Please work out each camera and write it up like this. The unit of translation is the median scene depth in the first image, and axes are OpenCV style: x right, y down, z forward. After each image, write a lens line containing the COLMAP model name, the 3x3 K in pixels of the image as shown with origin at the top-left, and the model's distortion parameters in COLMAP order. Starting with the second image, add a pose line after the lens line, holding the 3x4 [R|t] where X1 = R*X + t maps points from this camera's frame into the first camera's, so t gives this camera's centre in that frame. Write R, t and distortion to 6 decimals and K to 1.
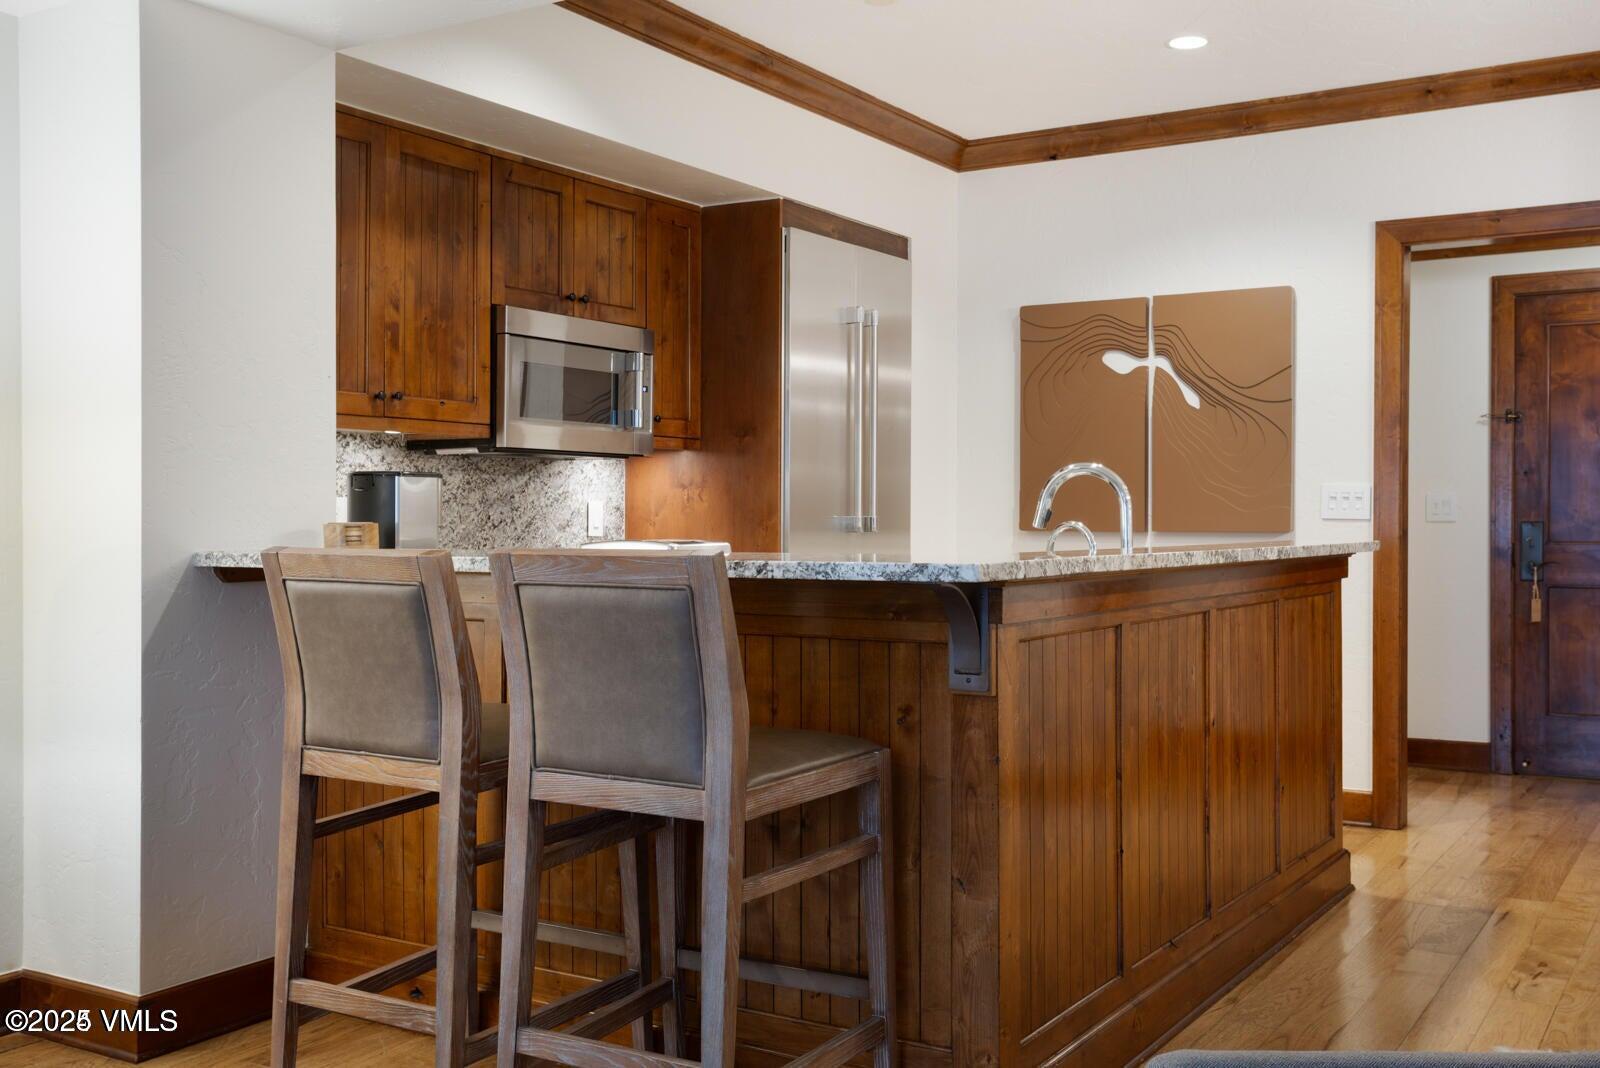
lens RADIAL K [[1579.6, 0, 799.5], [0, 1579.6, 531.3], [0, 0, 1]] dist [0.015924, 0.000000]
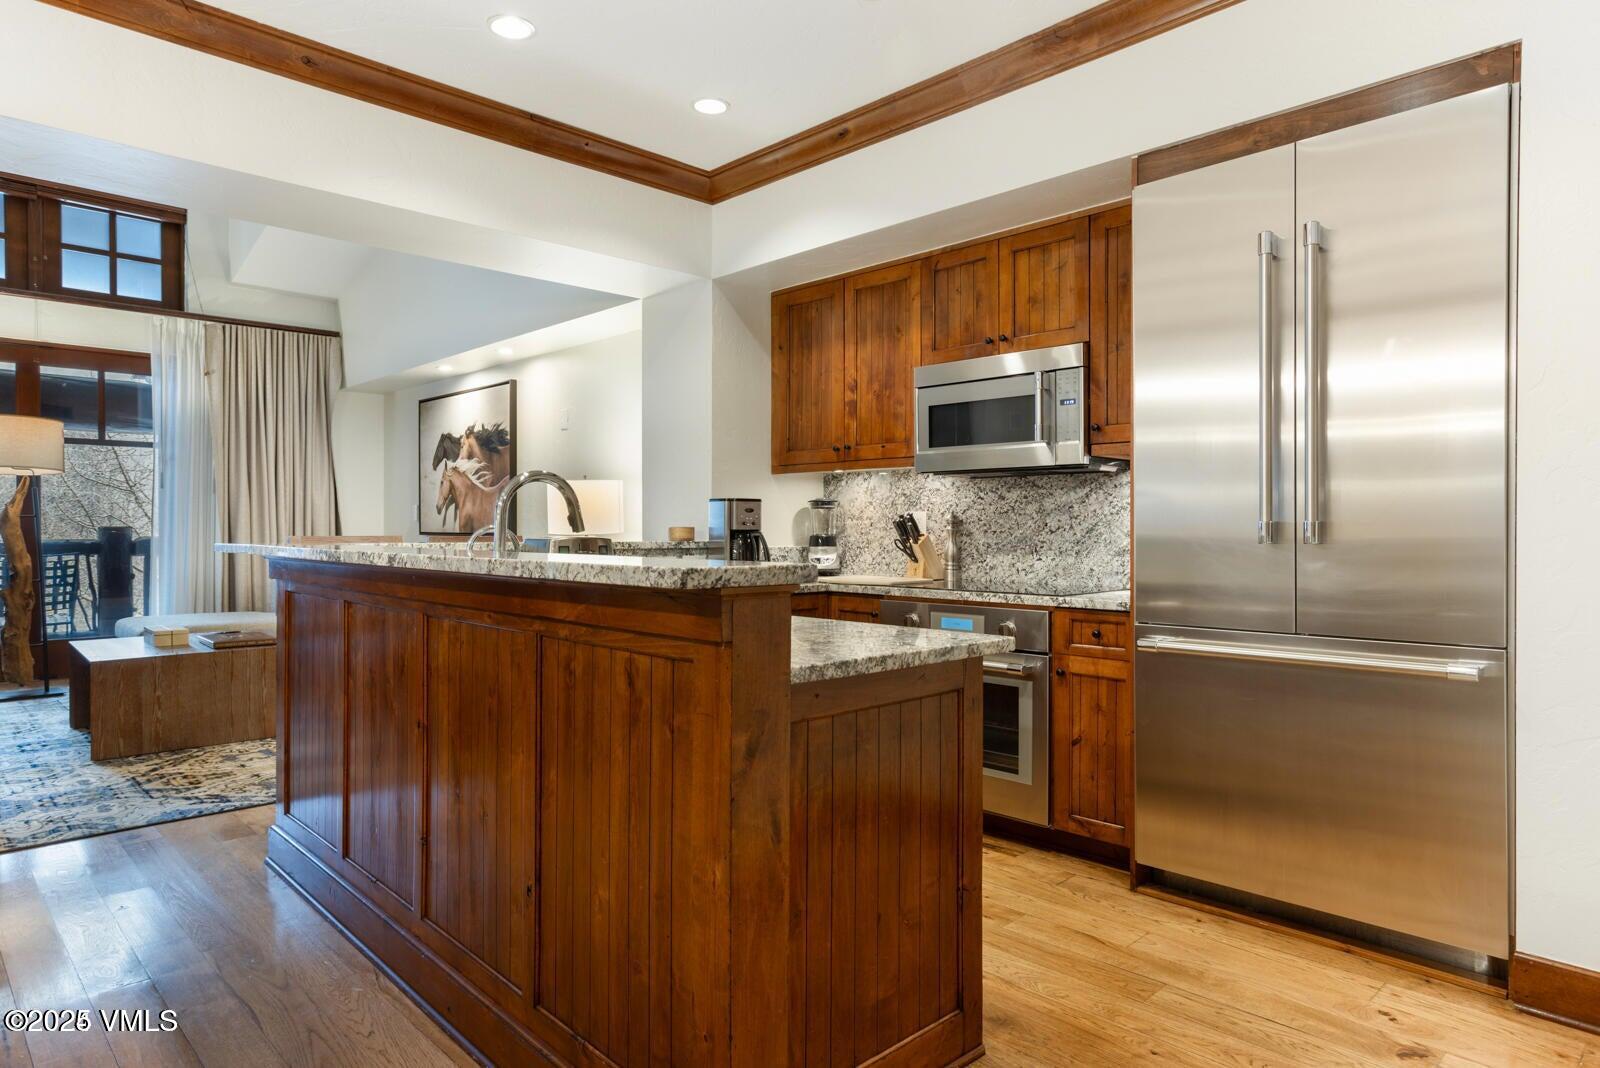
lens RADIAL K [[962.4, 0, 798.7], [0, 962.4, 528.3], [0, 0, 1]] dist [0.003325, 0.002830]
pose [[-0.251739, 0.001837, -0.967793, 0.588360], [-0.010863, 0.999930, 0.004724, -0.007323], [0.967734, 0.011703, -0.251701, 1.024671]]
